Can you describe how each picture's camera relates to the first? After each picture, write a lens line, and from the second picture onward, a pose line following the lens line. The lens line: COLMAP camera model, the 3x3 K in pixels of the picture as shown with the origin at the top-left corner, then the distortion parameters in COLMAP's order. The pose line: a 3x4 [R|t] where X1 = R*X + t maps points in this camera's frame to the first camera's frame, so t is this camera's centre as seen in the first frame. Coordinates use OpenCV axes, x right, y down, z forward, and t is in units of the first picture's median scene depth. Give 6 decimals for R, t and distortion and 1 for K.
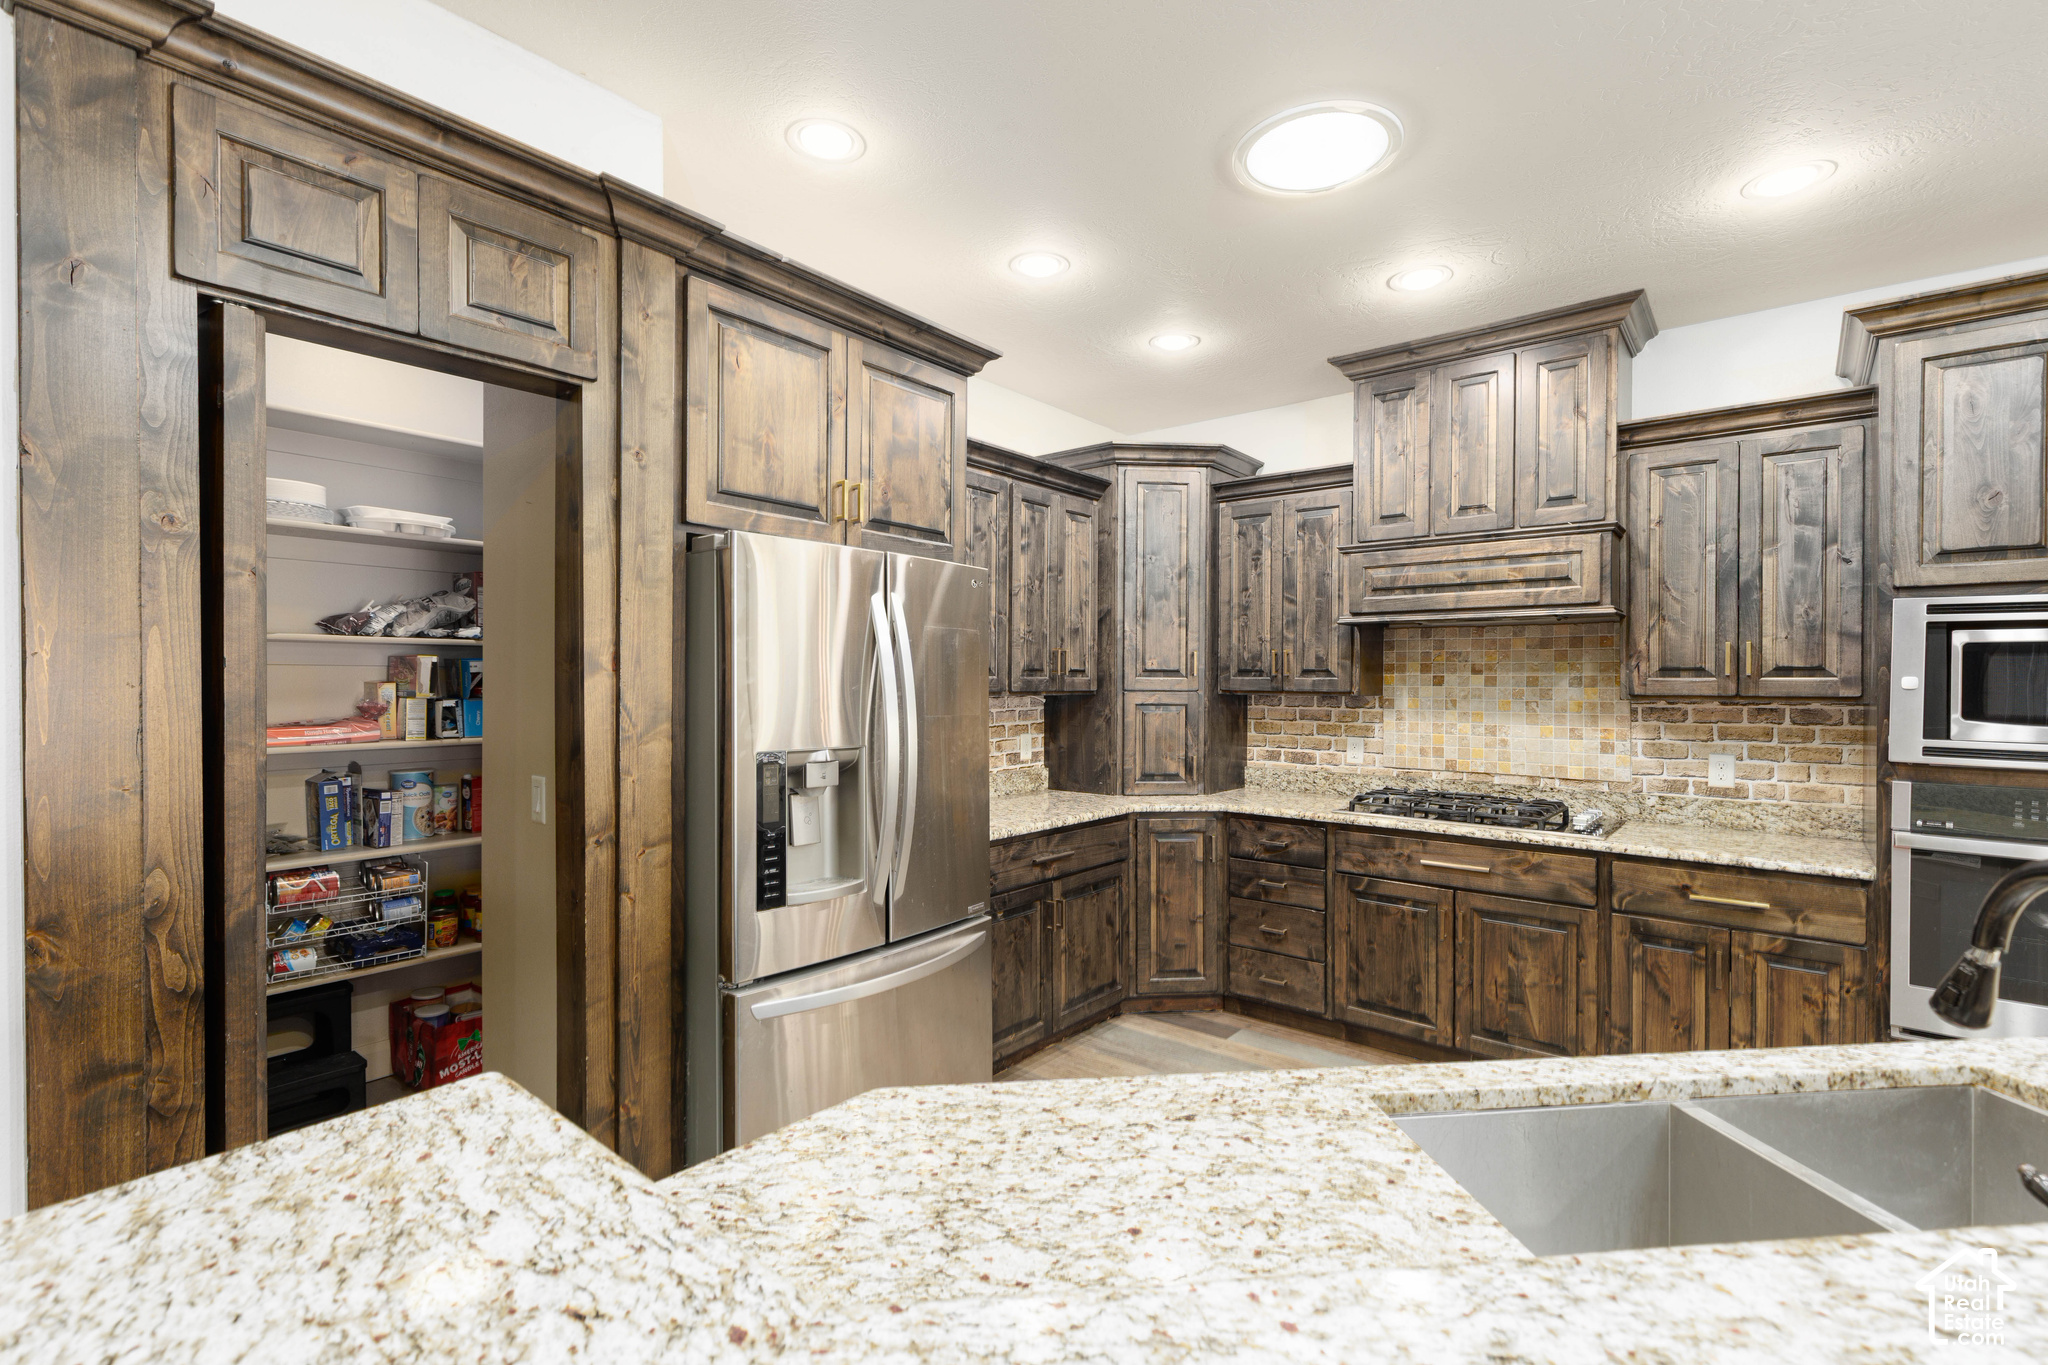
lens RADIAL K [[915.2, 0, 1014.0], [0, 915.2, 688.5], [0, 0, 1]] dist [0.001397, 0.000369]
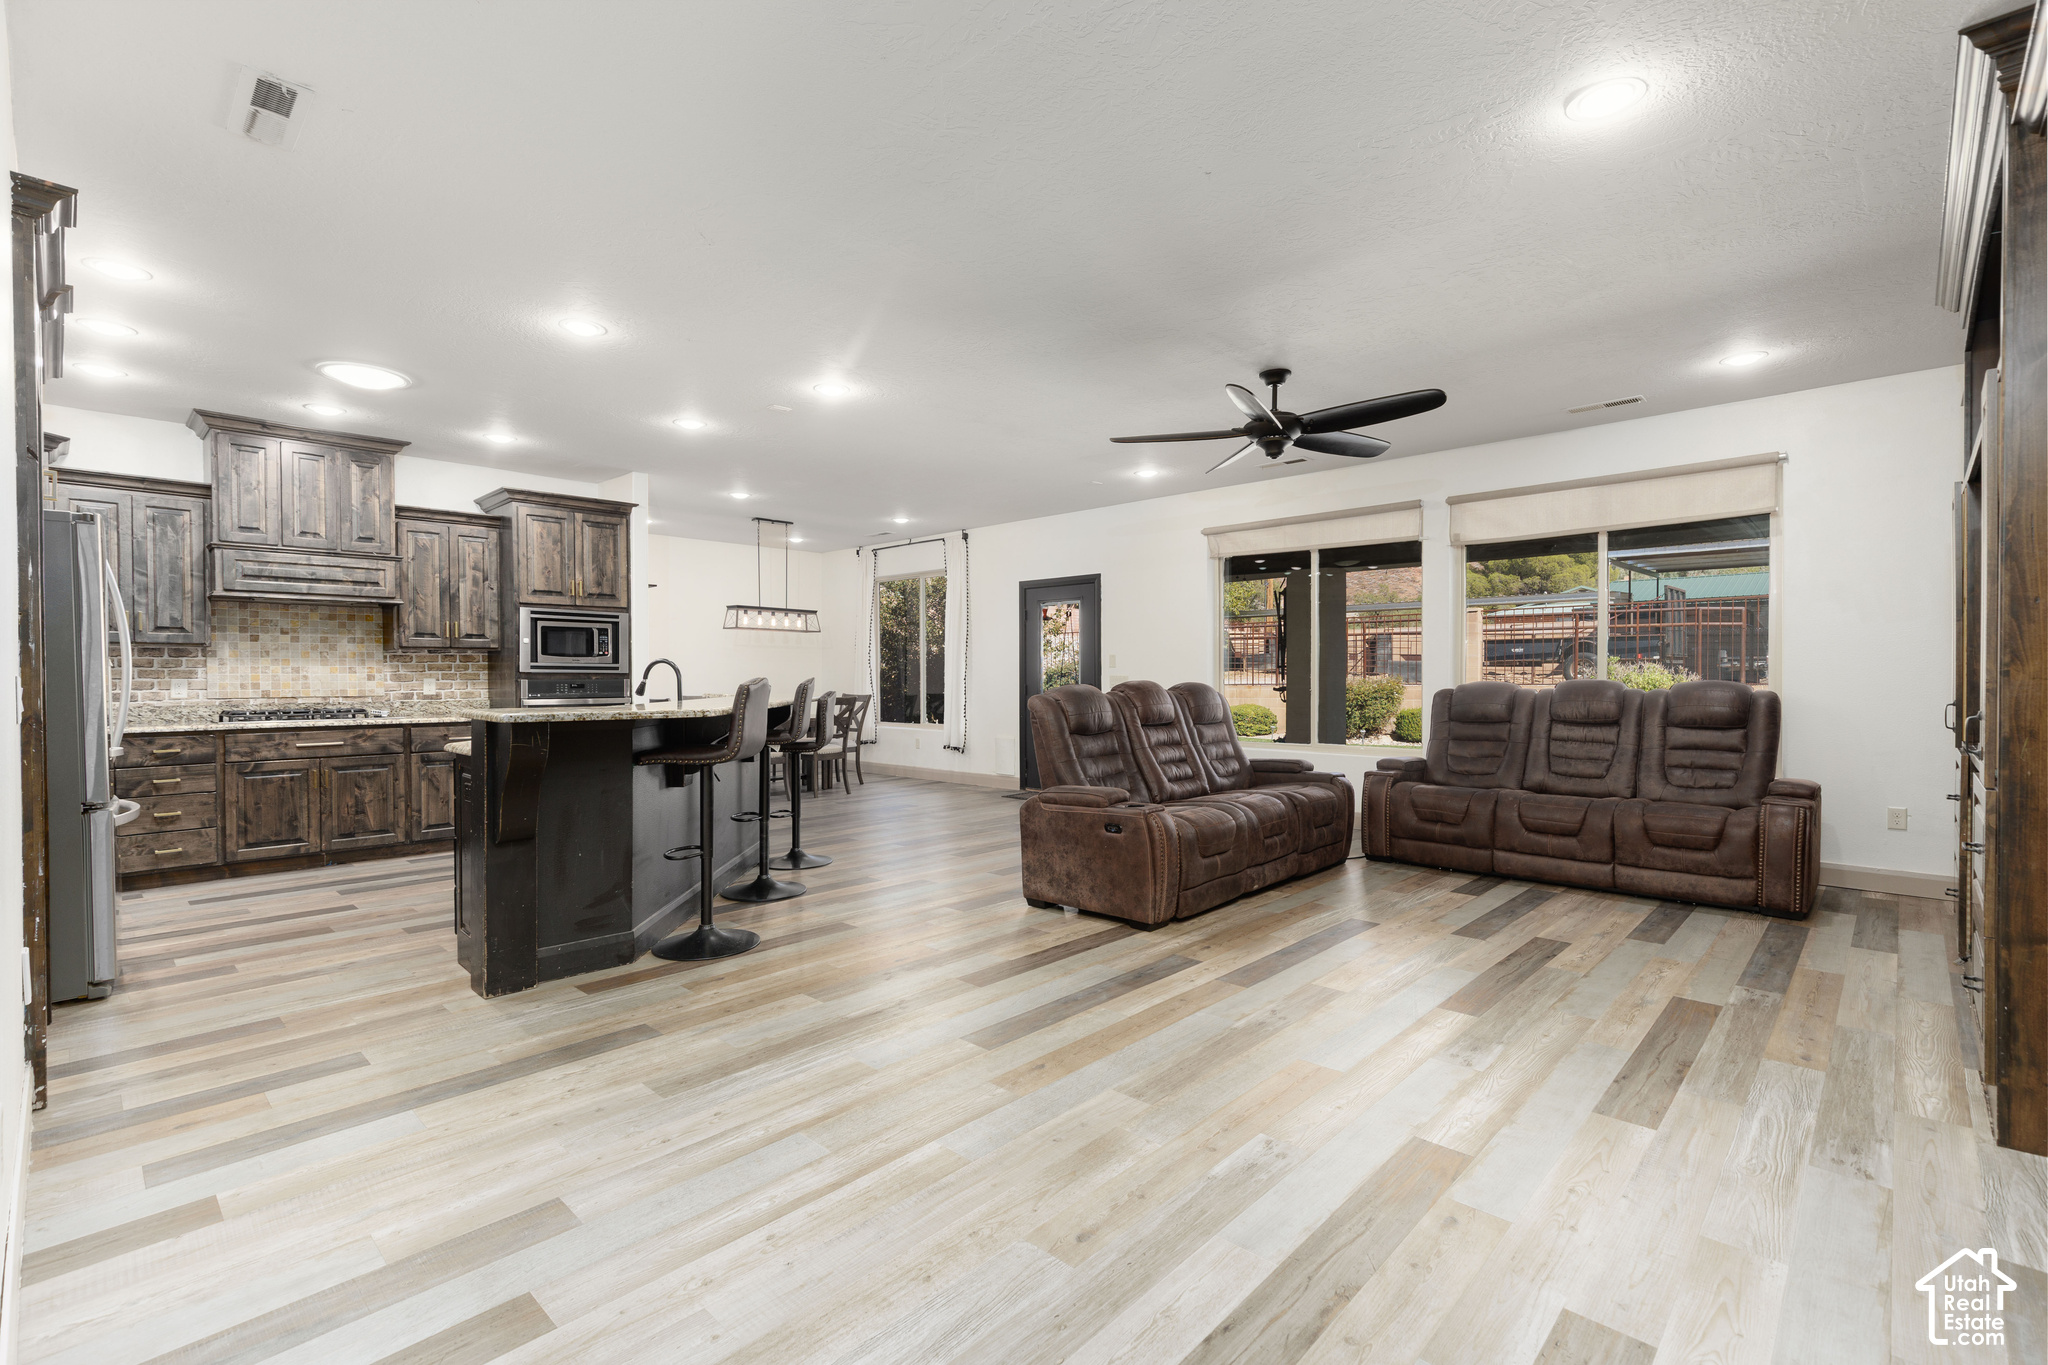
lens RADIAL K [[915.2, 0, 1034.4], [0, 915.2, 682.6], [0, 0, 1]] dist [0.001397, 0.000369]
pose [[0.063338, -0.013595, 0.997900, -1.059855], [0.013463, 0.999828, 0.012766, 0.069389], [-0.997901, 0.012627, 0.063510, -0.410387]]
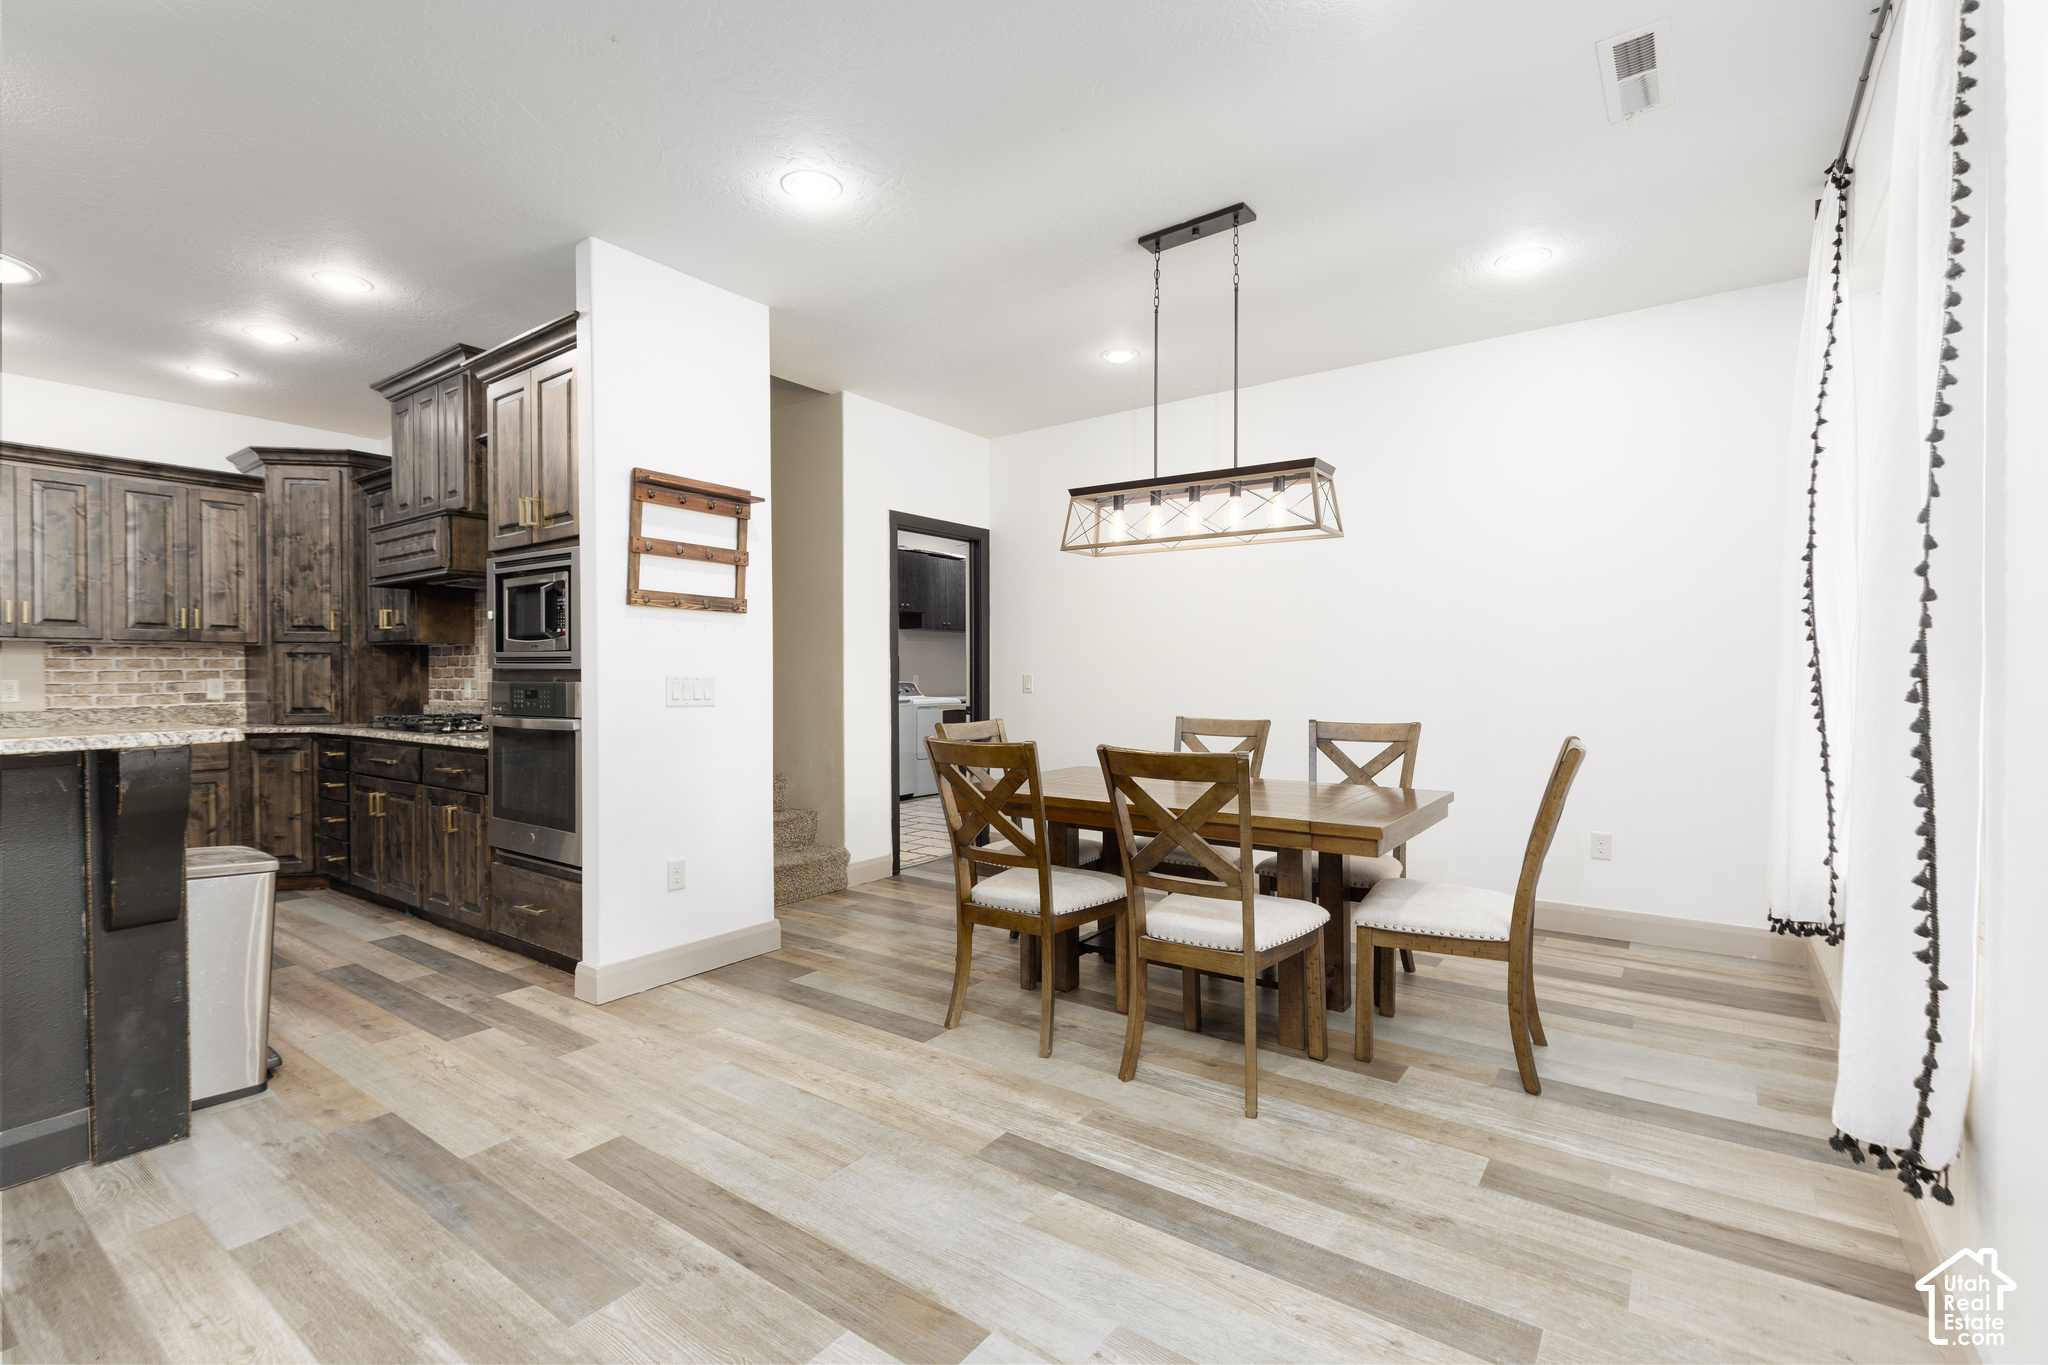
lens RADIAL K [[915.2, 0, 1030.0], [0, 915.2, 683.9], [0, 0, 1]] dist [0.001397, 0.000369]
pose [[0.997407, -0.007789, 0.071548, 1.253095], [0.008182, 0.999953, -0.005201, 0.087667], [-0.071504, 0.005773, 0.997424, -0.398873]]
